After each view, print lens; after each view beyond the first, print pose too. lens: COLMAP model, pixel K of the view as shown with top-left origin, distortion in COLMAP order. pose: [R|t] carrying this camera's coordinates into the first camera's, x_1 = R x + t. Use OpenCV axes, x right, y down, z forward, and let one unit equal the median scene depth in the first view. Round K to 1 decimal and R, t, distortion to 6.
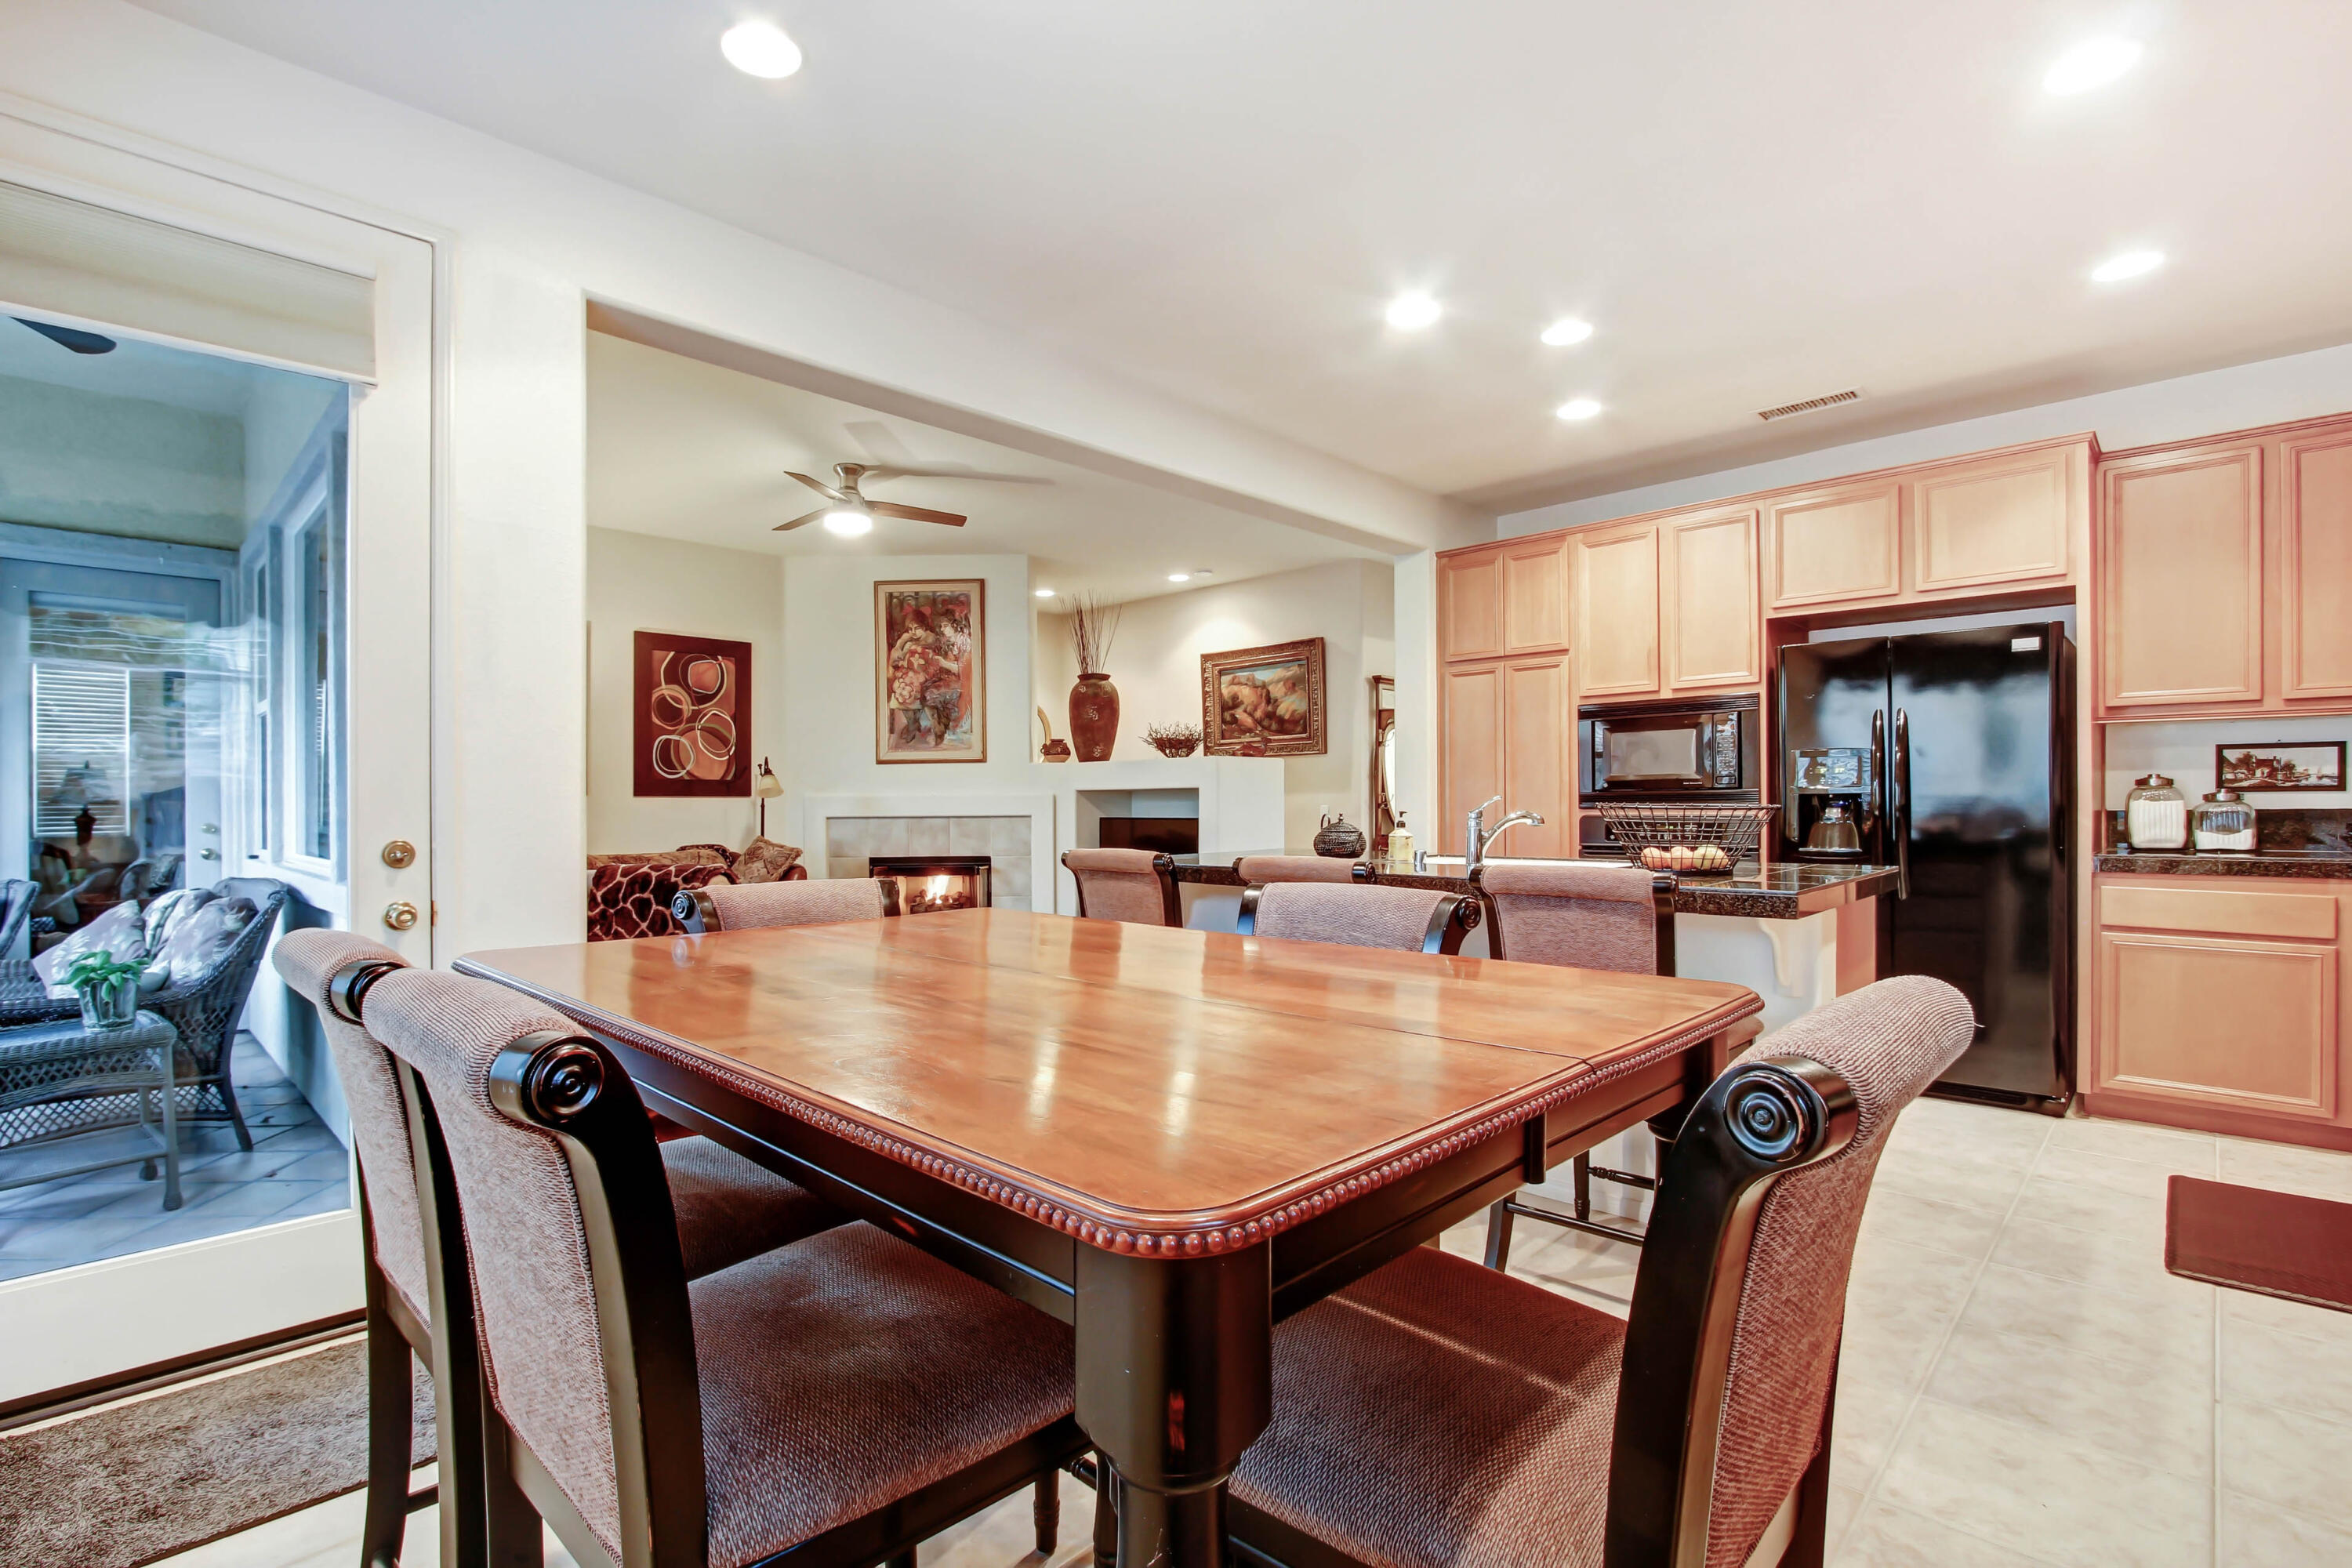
lens RADIAL K [[1090.2, 0, 1170.8], [0, 1090.2, 786.7], [0, 0, 1]] dist [-0.008838, -0.000505]
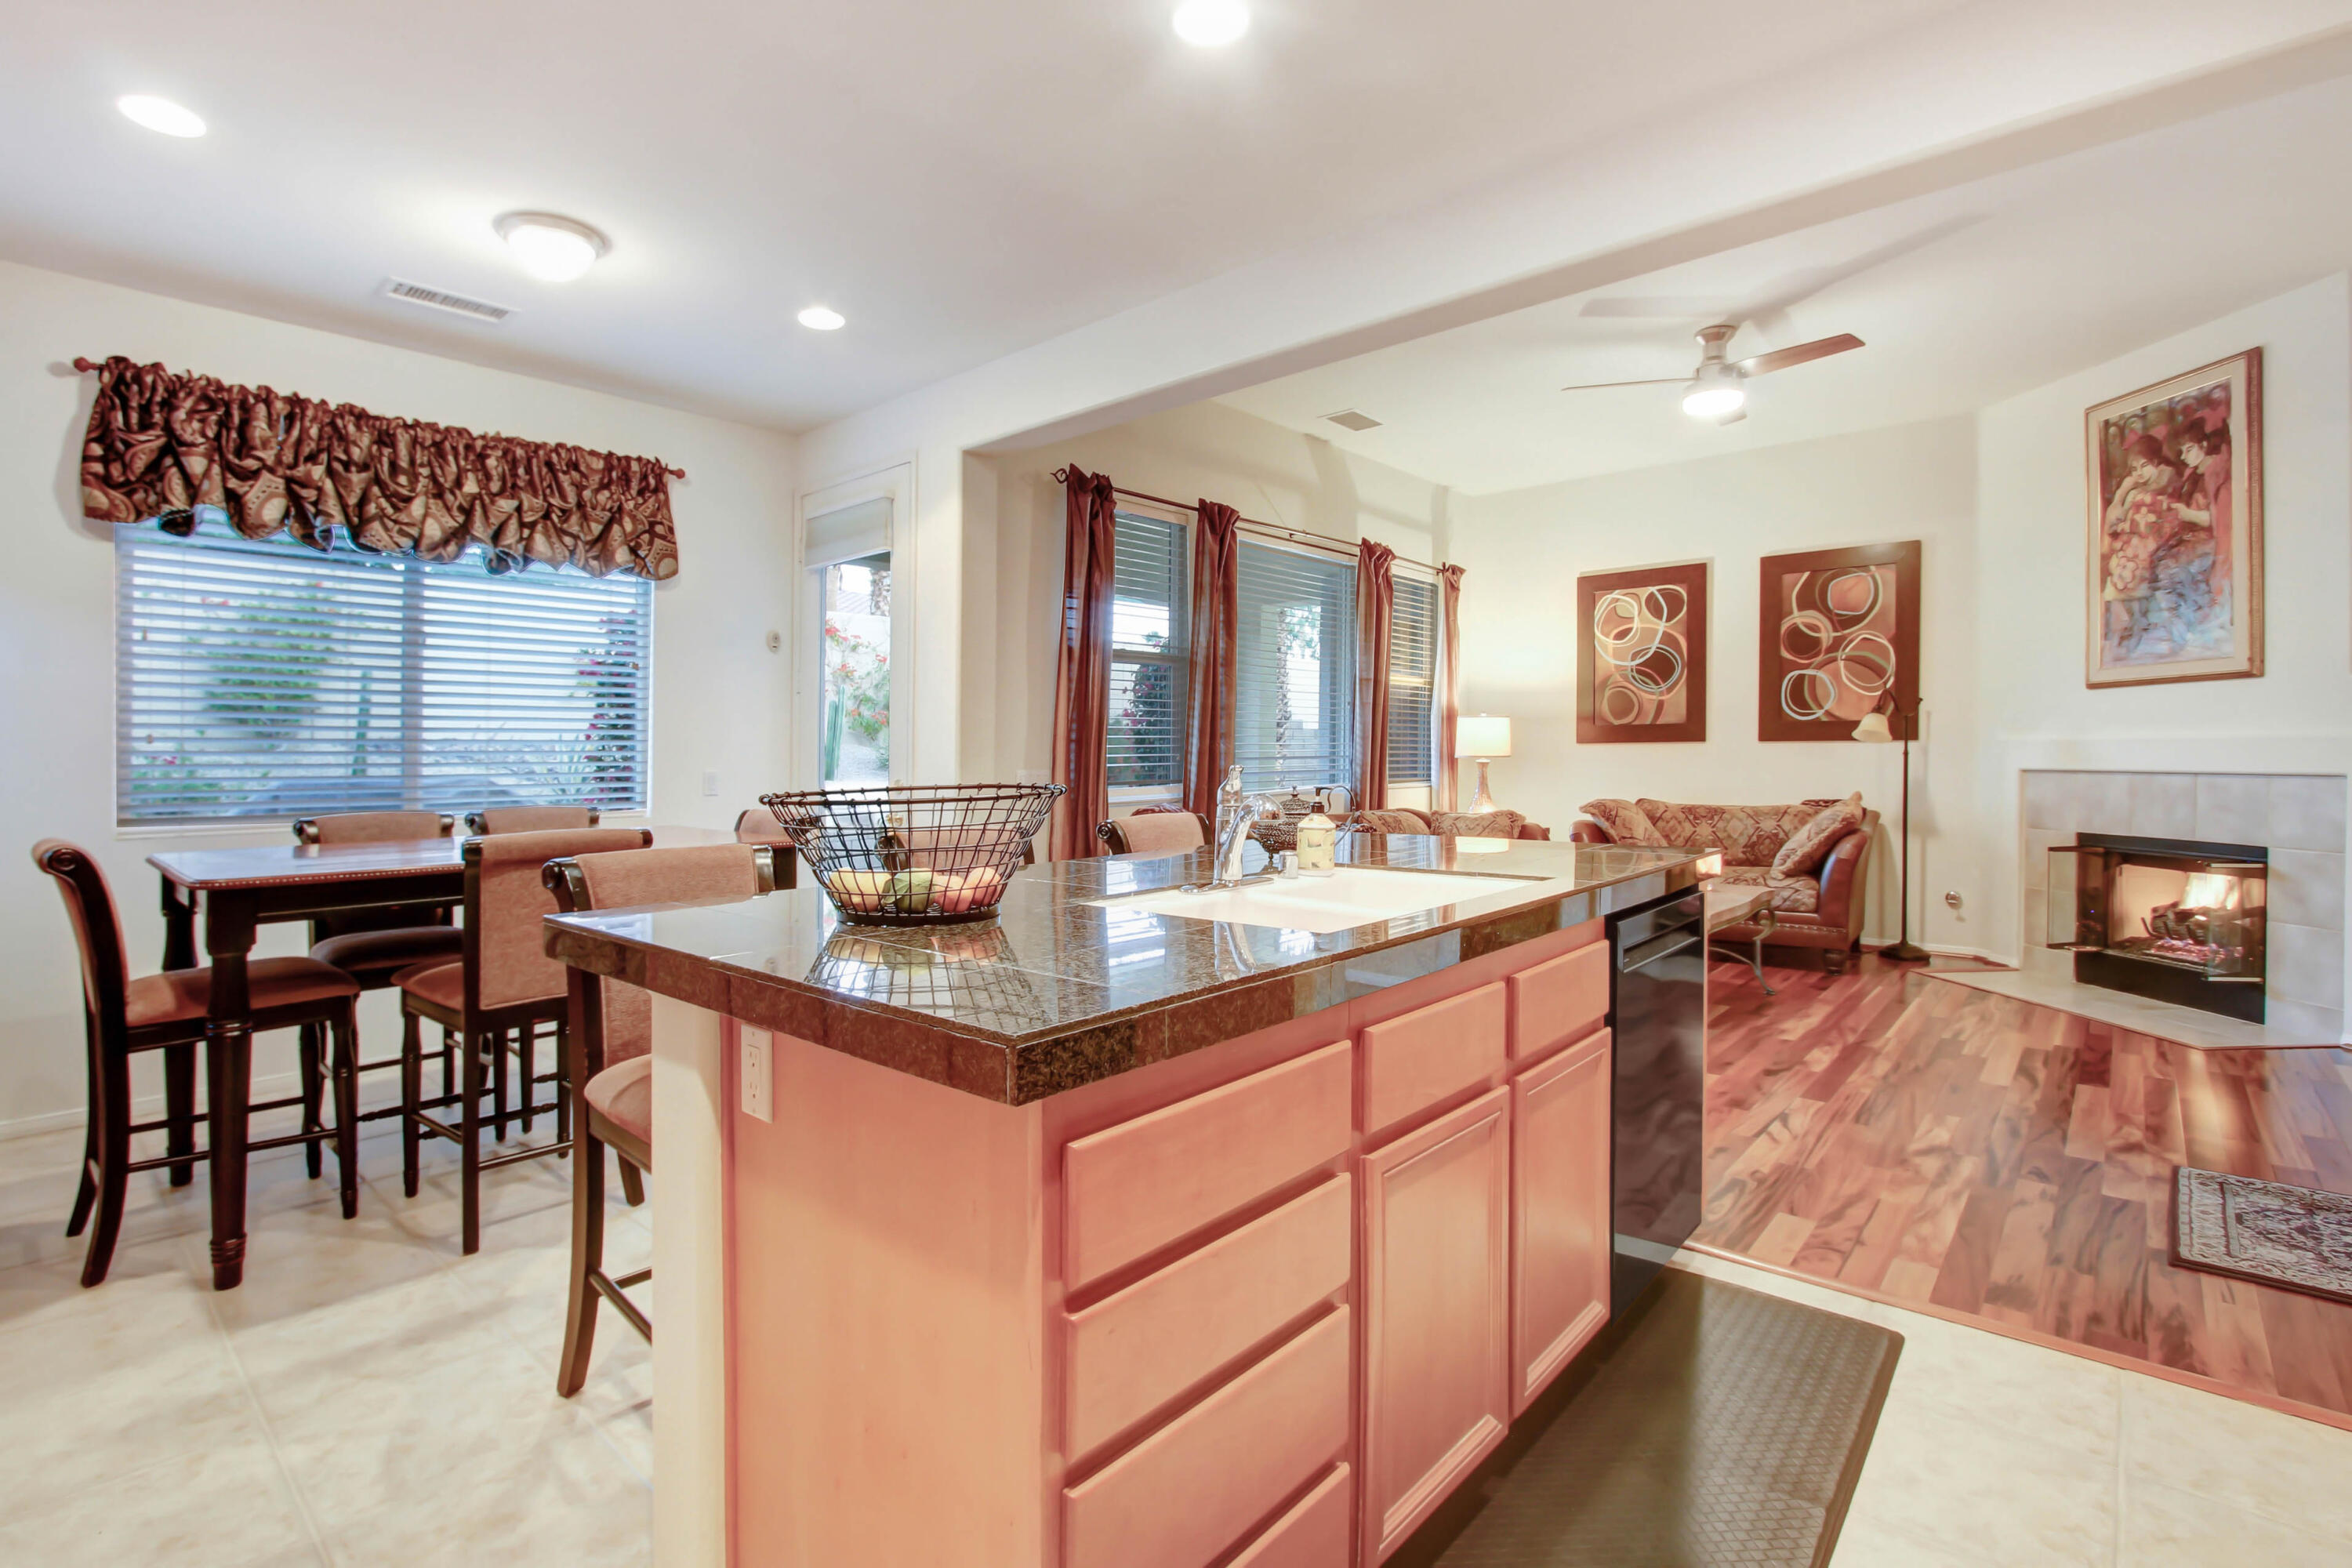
lens RADIAL K [[1134.1, 0, 1103.7], [0, 1134.1, 726.4], [0, 0, 1]] dist [-0.006799, -0.000994]
pose [[0.017986, -0.015469, -0.999719, 0.638093], [0.021570, 0.999654, -0.015080, -0.001740], [0.999606, -0.021293, 0.018313, 0.651473]]
